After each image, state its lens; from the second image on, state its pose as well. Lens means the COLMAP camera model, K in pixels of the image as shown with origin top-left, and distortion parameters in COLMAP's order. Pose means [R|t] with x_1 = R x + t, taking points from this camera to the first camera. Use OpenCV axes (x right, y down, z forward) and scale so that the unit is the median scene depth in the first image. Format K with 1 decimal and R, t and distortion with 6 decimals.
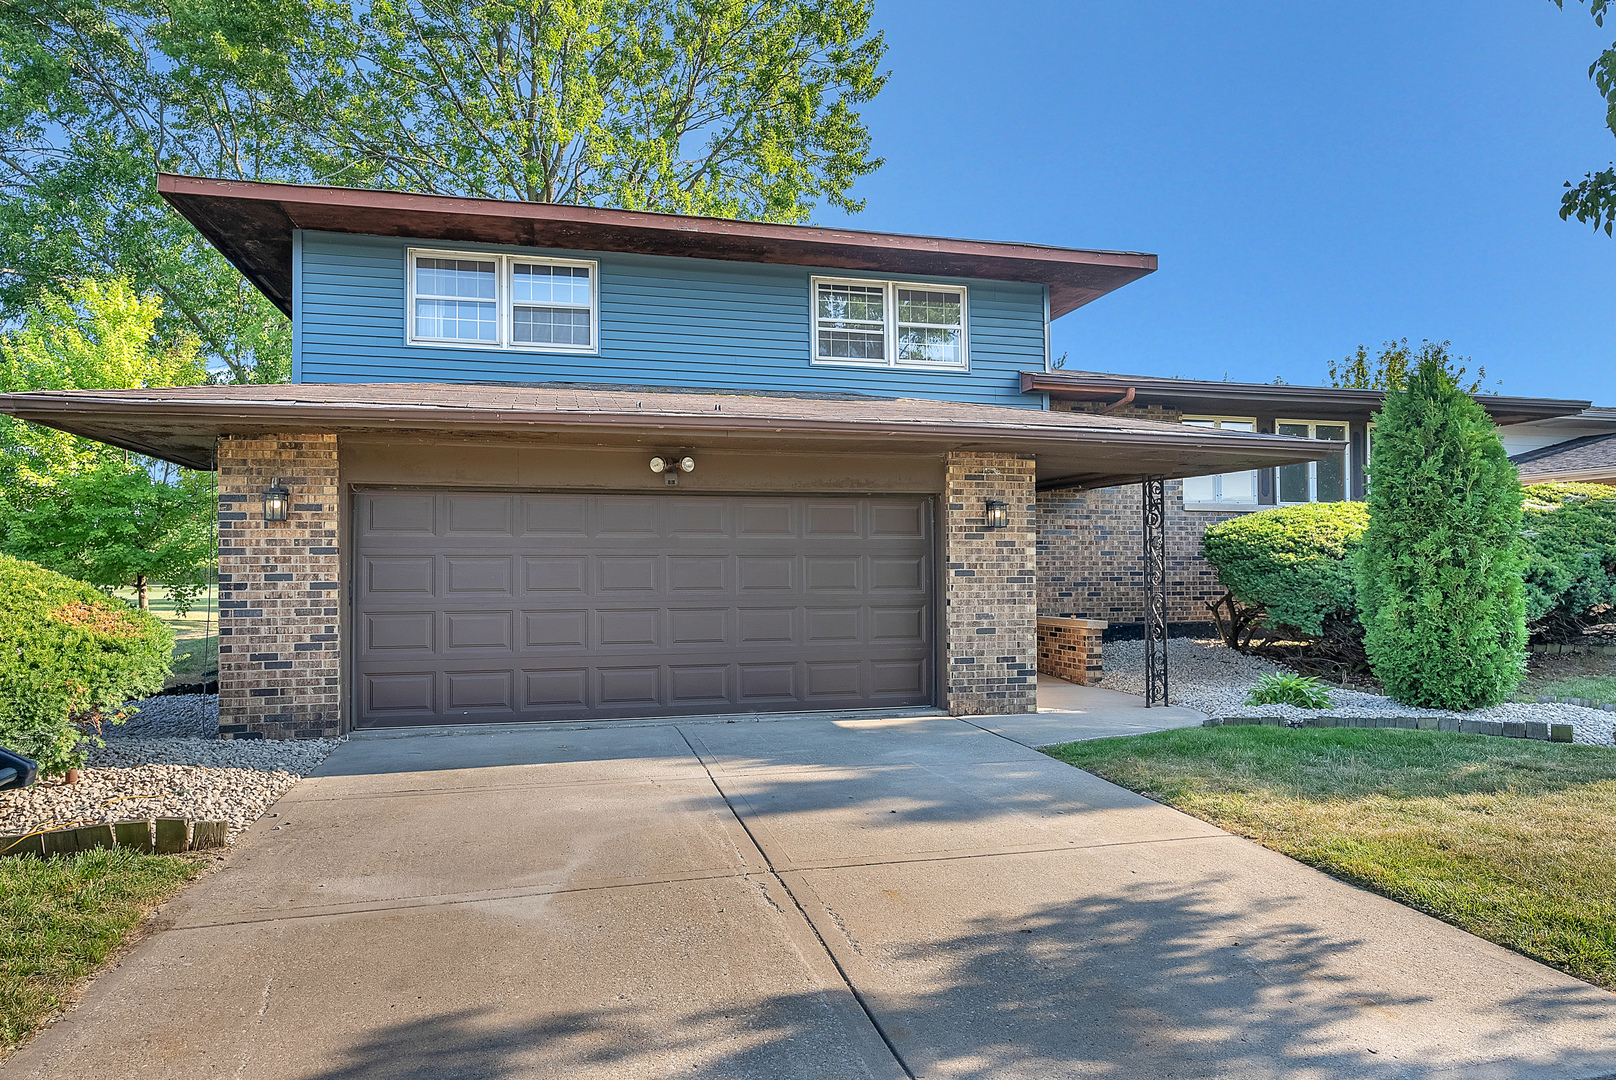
lens RADIAL K [[972.1, 0, 809.3], [0, 972.1, 550.2], [0, 0, 1]] dist [0.009174, 0.001049]
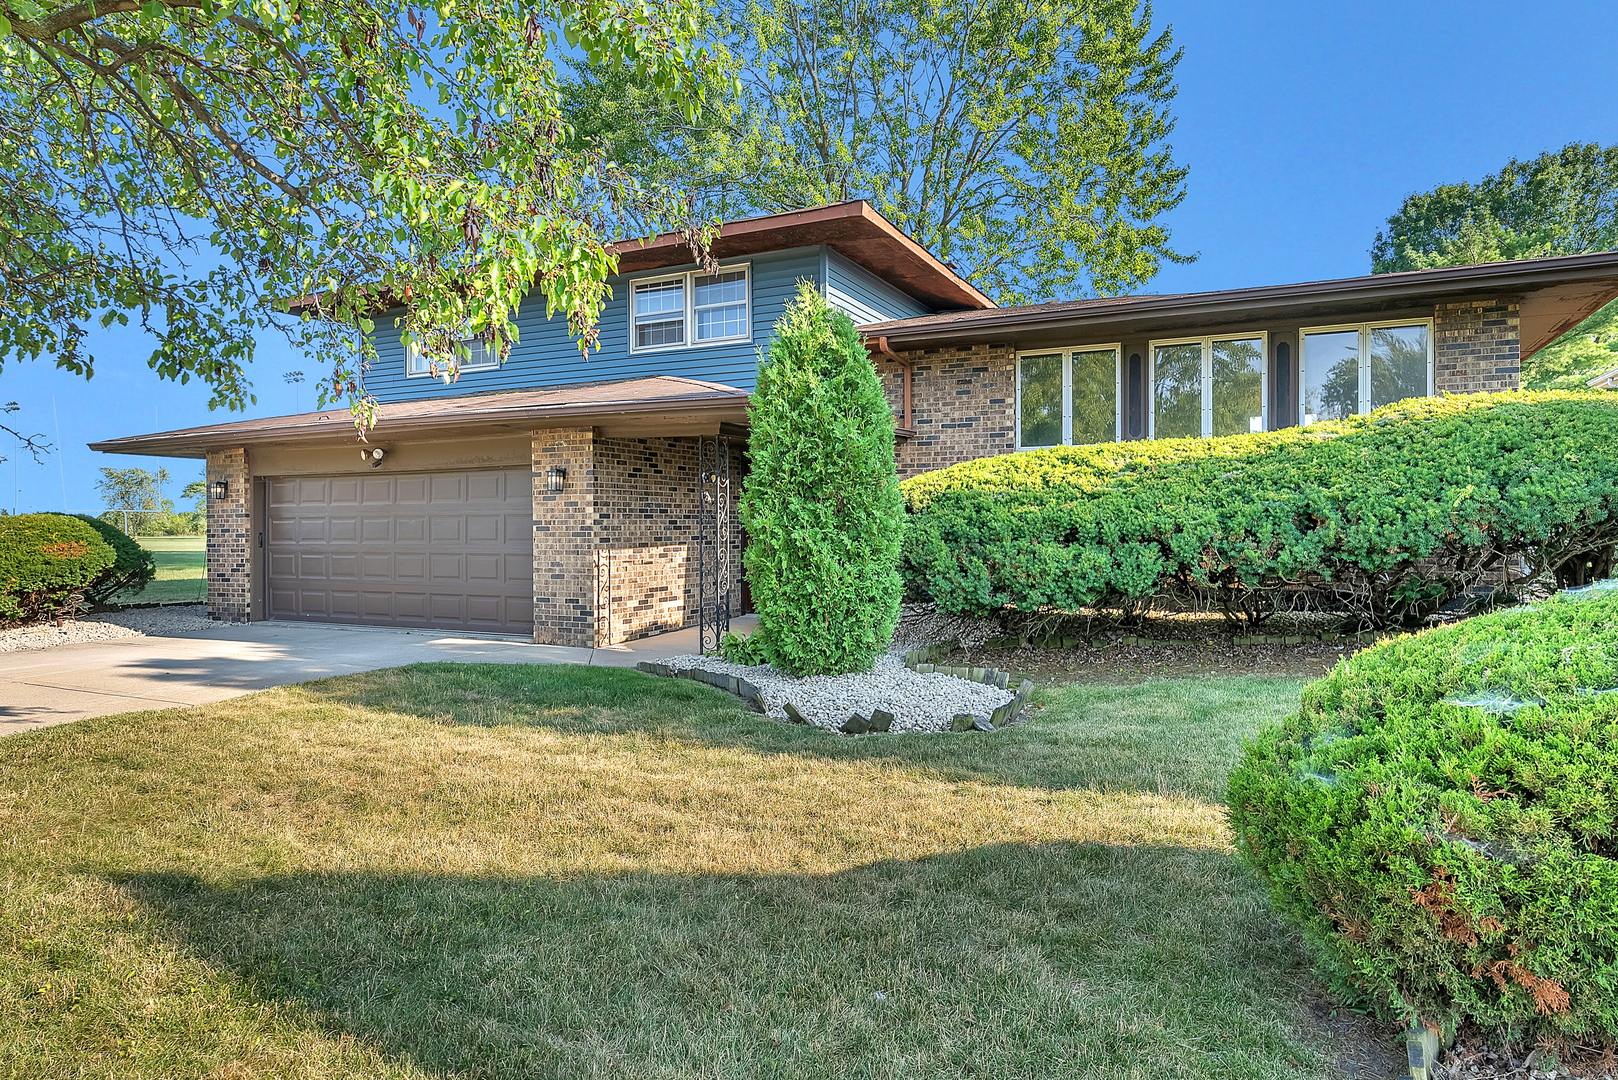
lens RADIAL K [[973.3, 0, 808.5], [0, 973.3, 533.1], [0, 0, 1]] dist [0.009174, 0.001049]
pose [[0.758511, 0.003539, -0.651651, 1.198054], [0.015294, 0.999613, 0.023231, 0.005573], [0.651481, -0.027587, 0.758163, 0.284421]]
